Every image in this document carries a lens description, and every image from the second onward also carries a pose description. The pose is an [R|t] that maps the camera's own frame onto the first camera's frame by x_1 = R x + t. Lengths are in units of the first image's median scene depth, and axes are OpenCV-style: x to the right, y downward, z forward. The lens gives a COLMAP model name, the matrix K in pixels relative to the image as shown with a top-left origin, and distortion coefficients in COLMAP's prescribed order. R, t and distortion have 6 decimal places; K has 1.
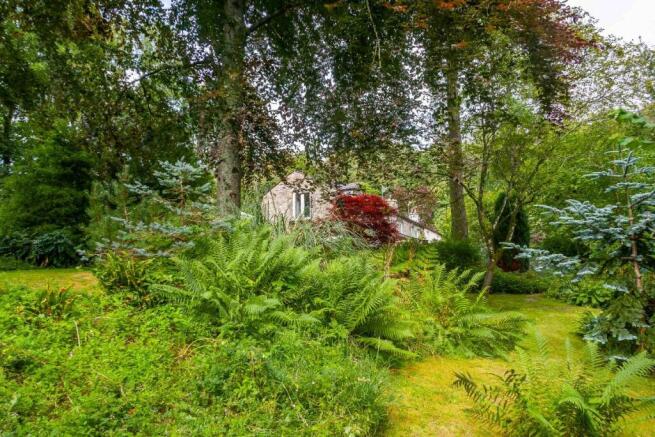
lens RADIAL K [[514.8, 0, 329.6], [0, 514.8, 220.5], [0, 0, 1]] dist [0.068160, 0.005896]
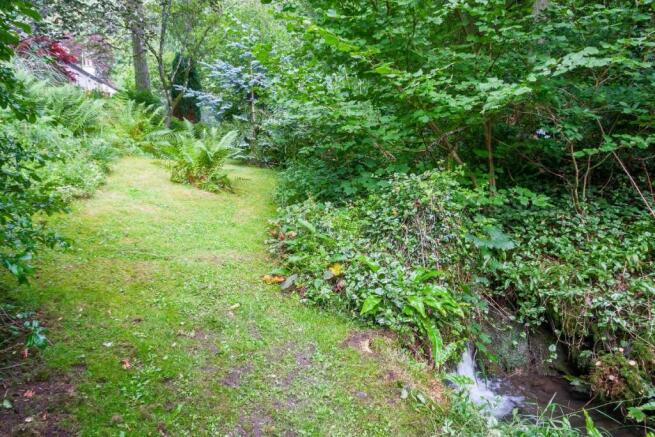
lens RADIAL K [[514.8, 0, 331.5], [0, 514.8, 217.4], [0, 0, 1]] dist [0.068160, 0.005896]
pose [[0.826948, -0.063730, 0.558655, -0.144737], [-0.075803, 0.971850, 0.223073, 0.040637], [-0.557145, -0.226818, 0.798839, -0.488527]]
